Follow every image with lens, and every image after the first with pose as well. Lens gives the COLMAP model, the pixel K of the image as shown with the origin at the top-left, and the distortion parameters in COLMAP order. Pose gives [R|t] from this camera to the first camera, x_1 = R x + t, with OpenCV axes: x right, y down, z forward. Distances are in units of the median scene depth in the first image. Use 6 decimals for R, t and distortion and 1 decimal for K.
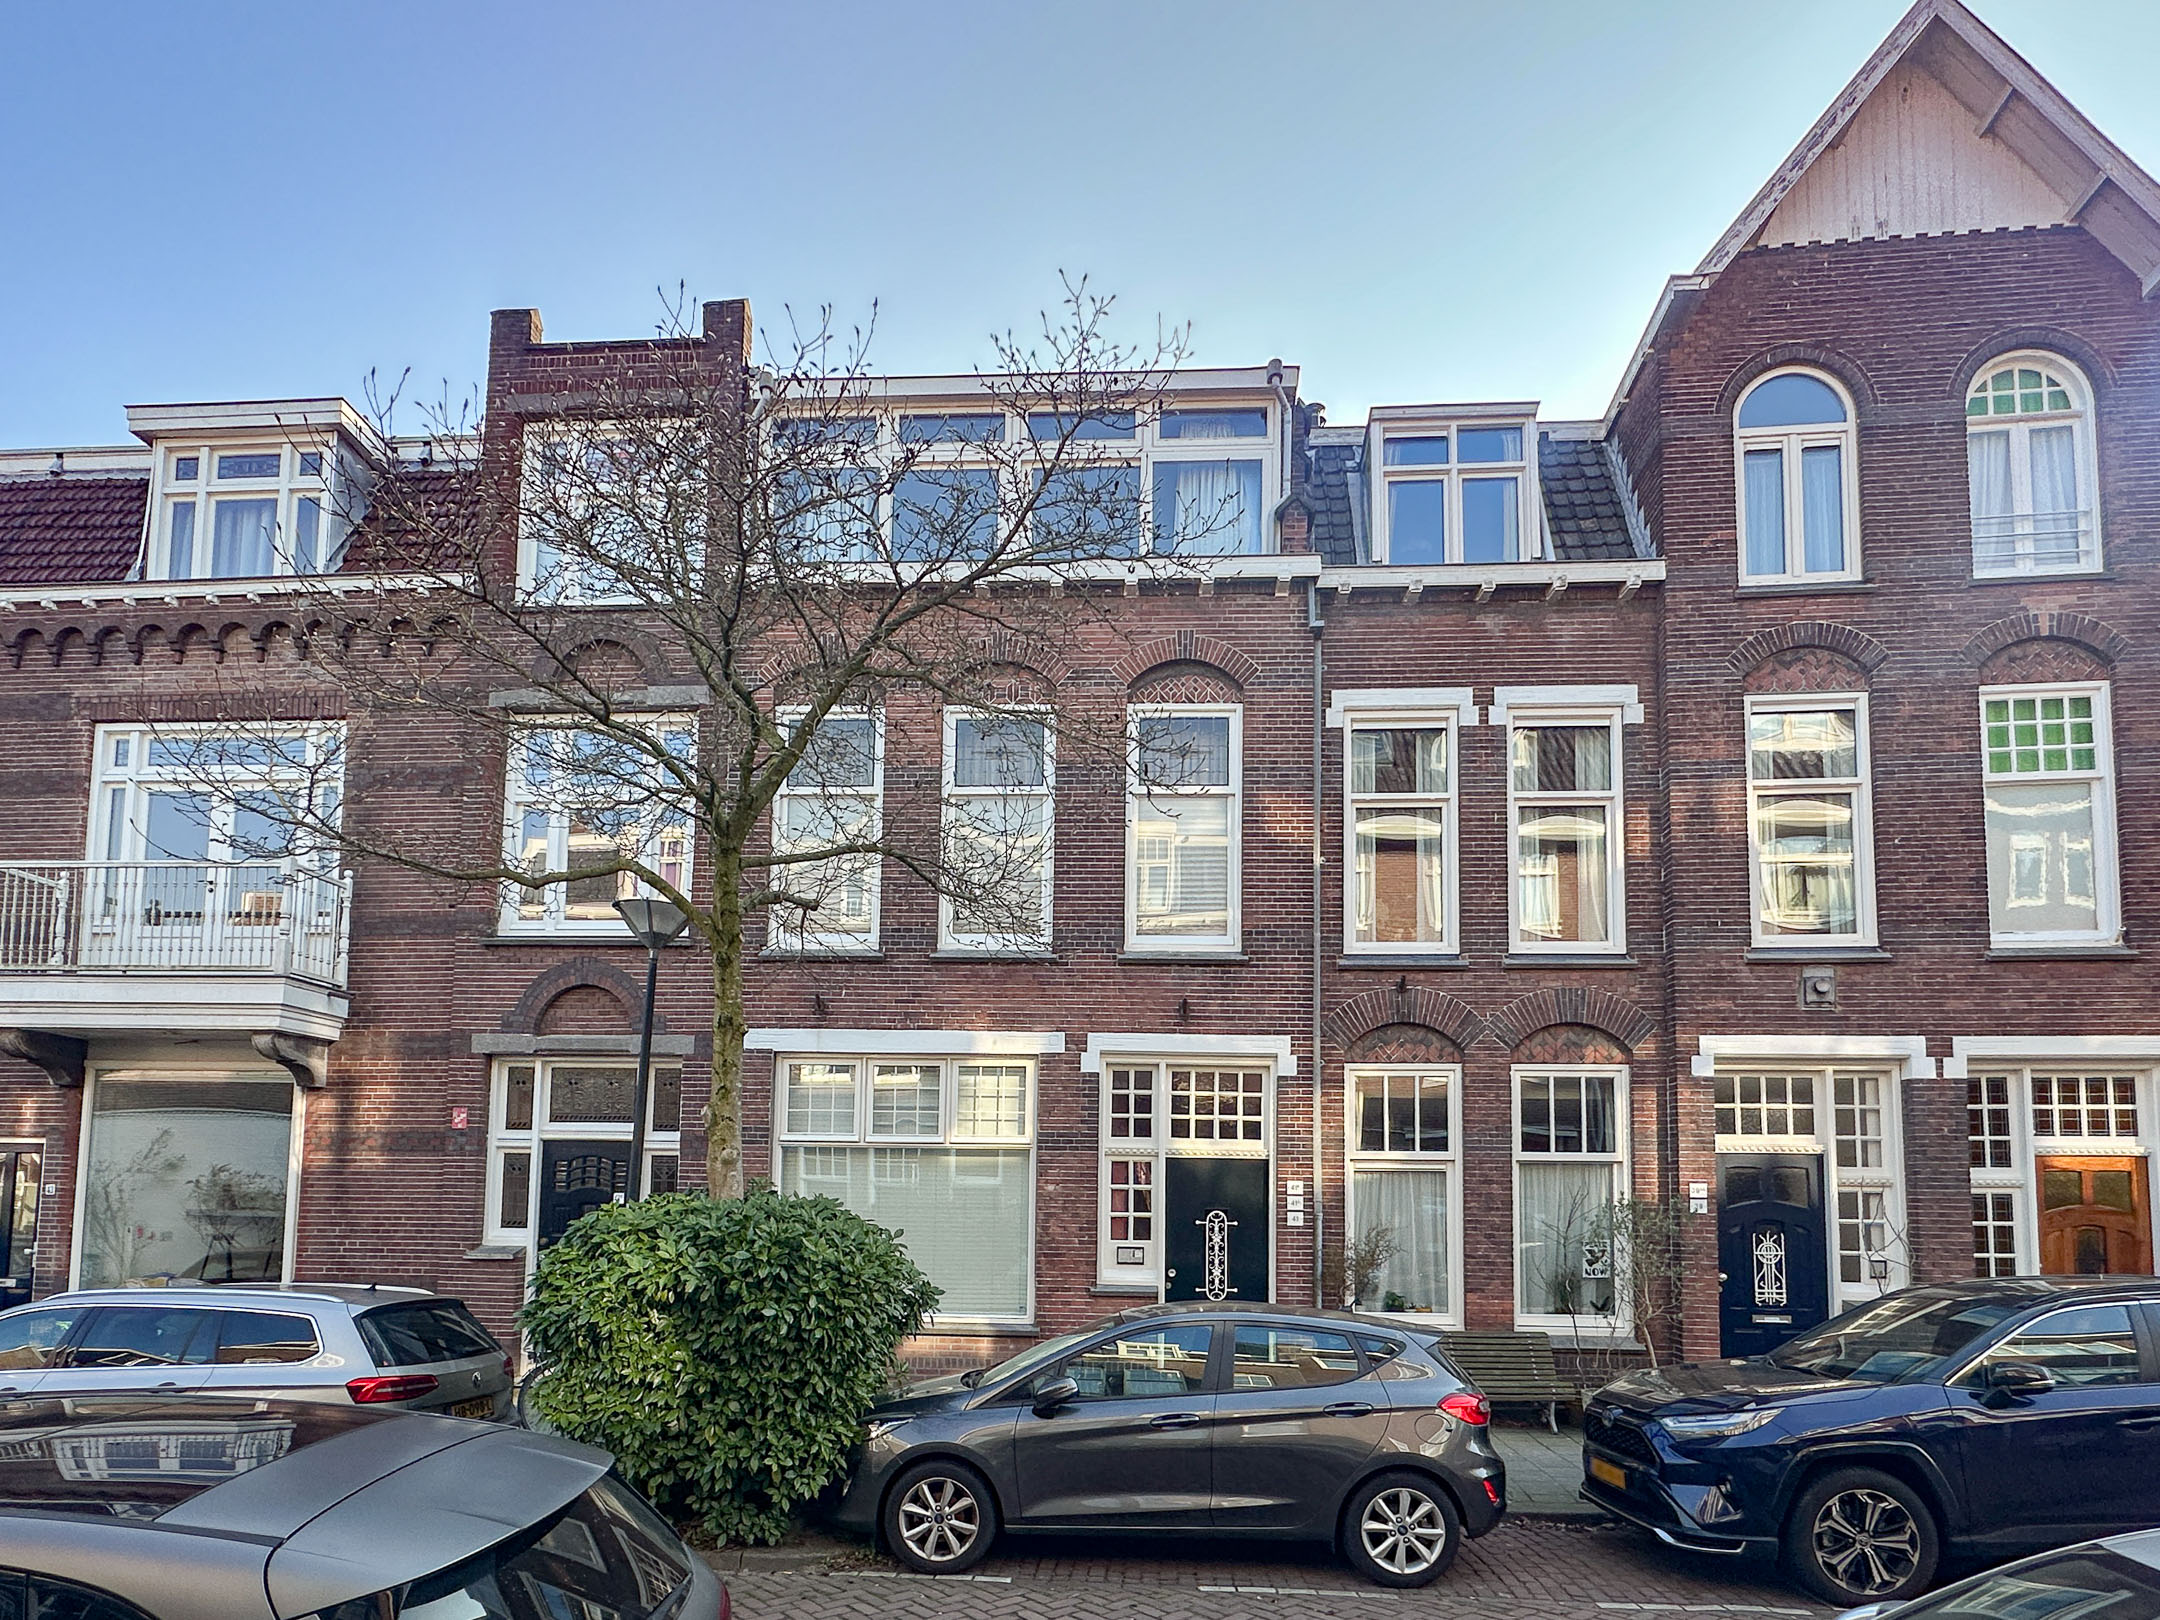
lens RADIAL K [[1152.9, 0, 1081.3], [0, 1152.9, 814.8], [0, 0, 1]] dist [0.000599, -0.000941]
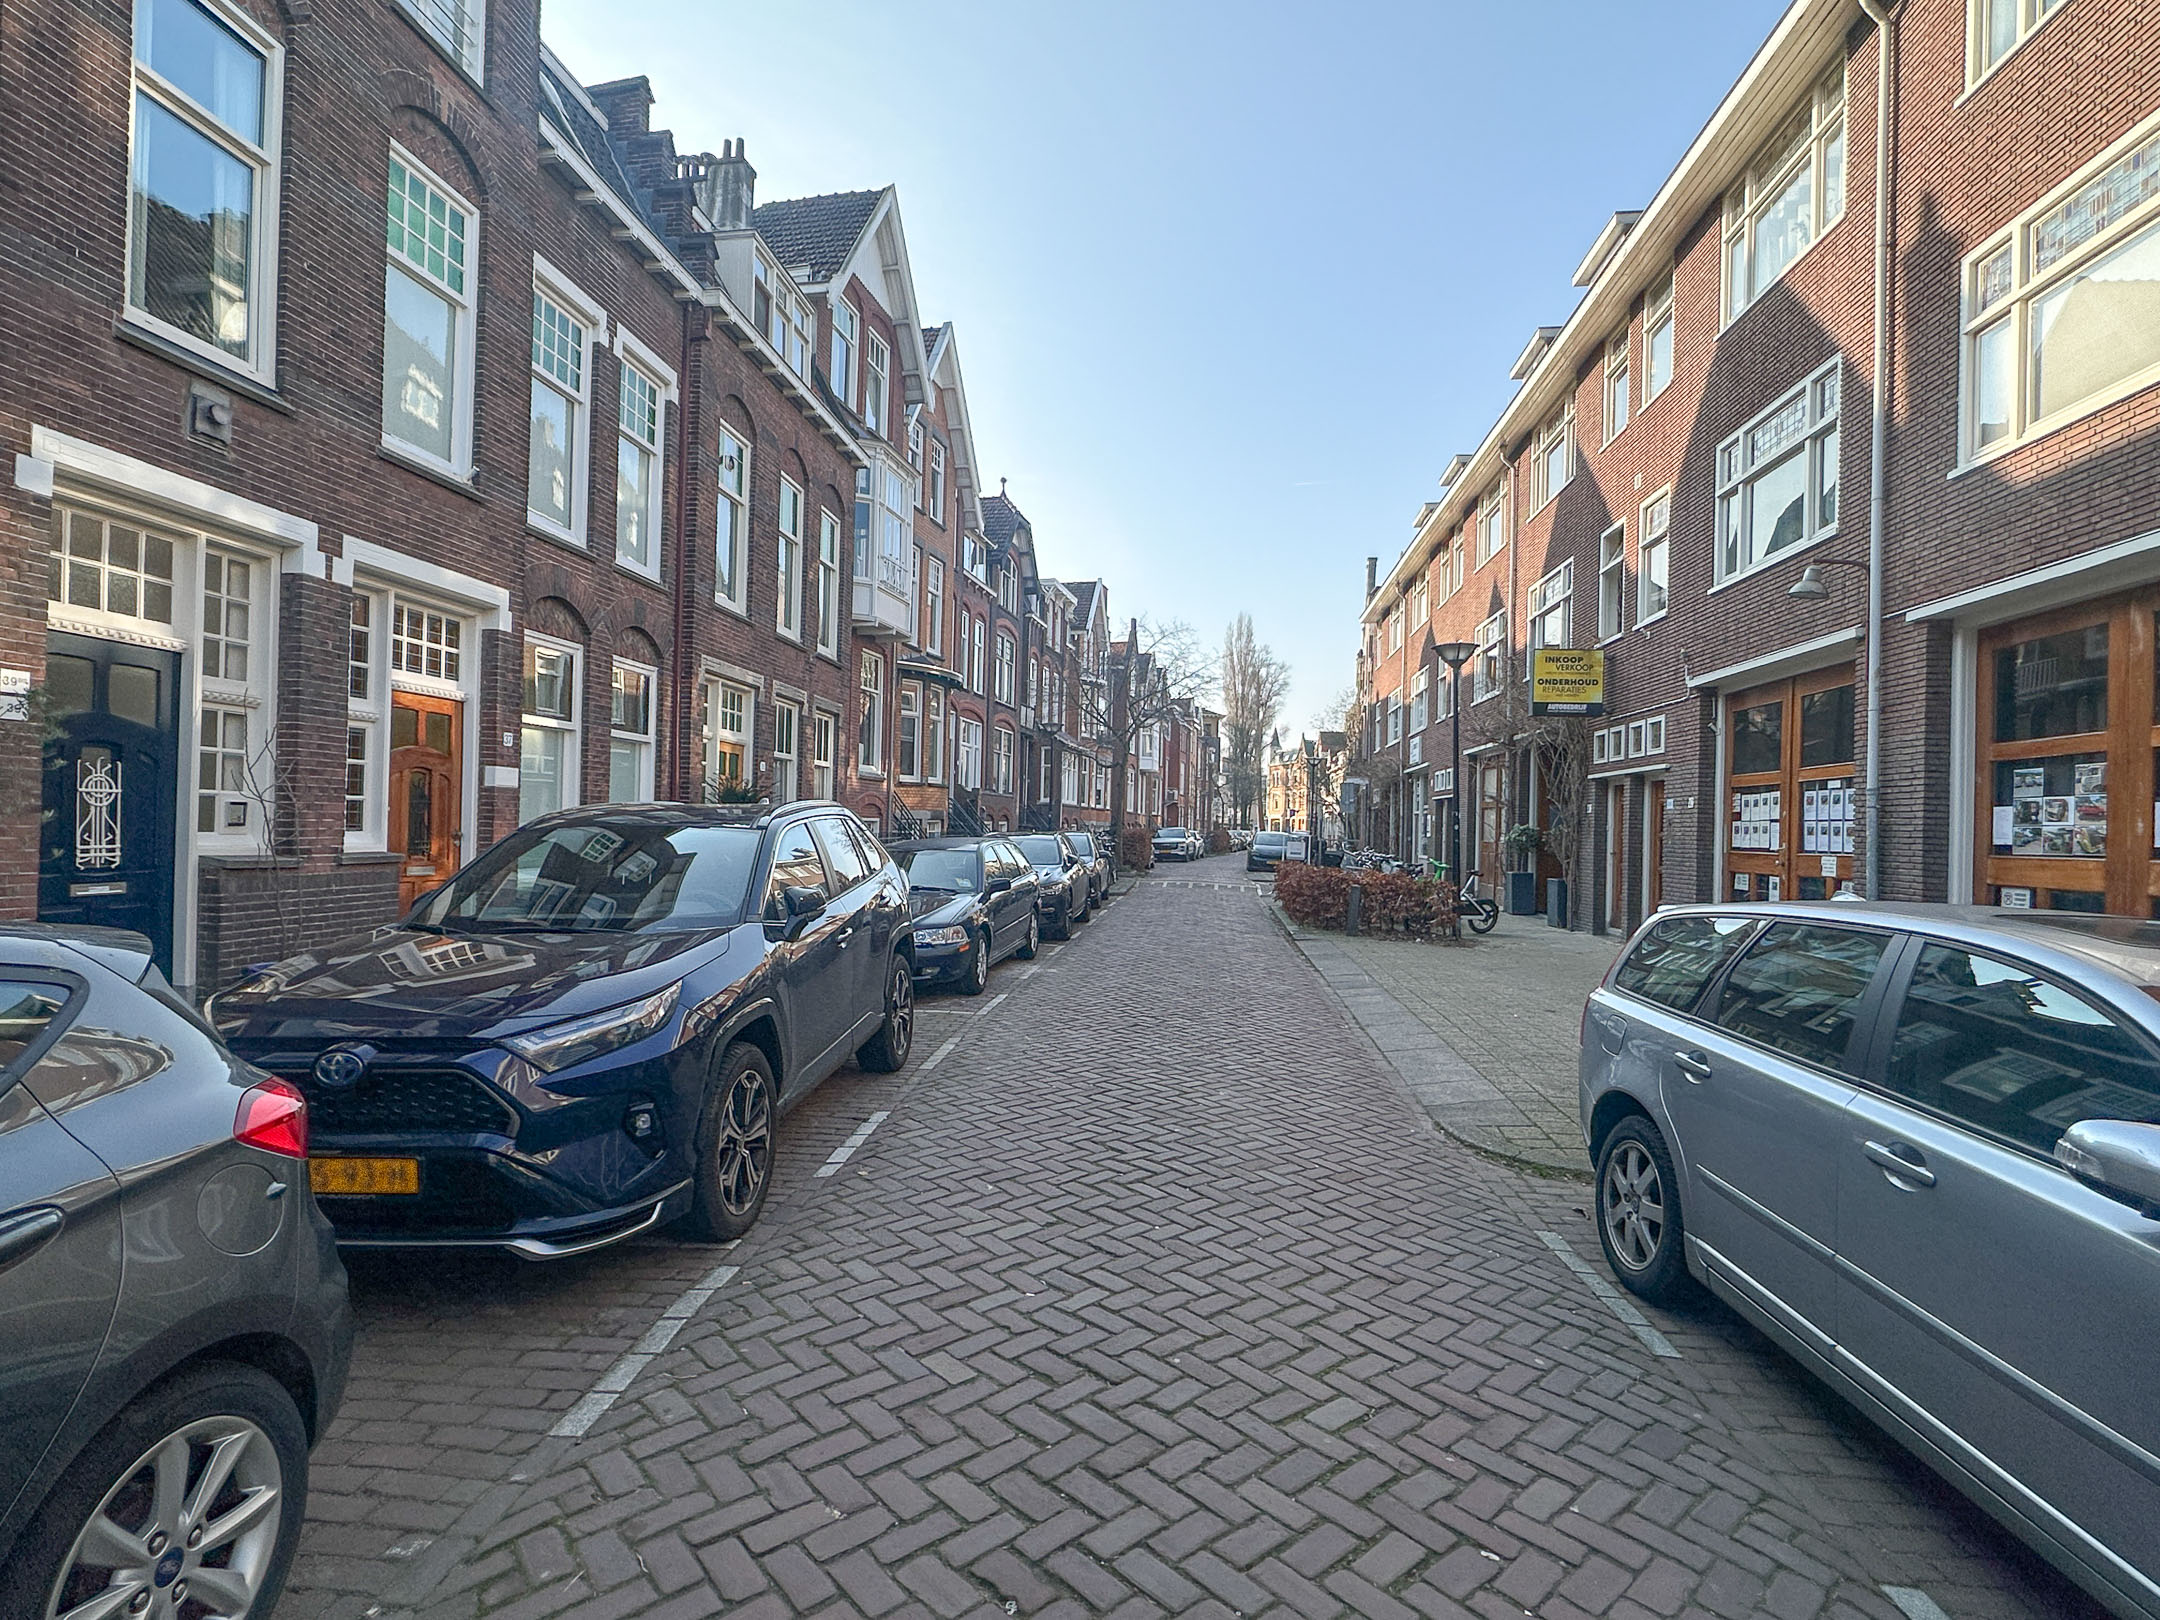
lens RADIAL K [[1152.9, 0, 1081.3], [0, 1152.9, 814.8], [0, 0, 1]] dist [0.000599, -0.000941]
pose [[0.032563, -0.004509, 0.999460, -0.000619], [-0.332185, 0.943094, 0.015077, 0.197604], [-0.942652, -0.332496, 0.029212, 0.457052]]
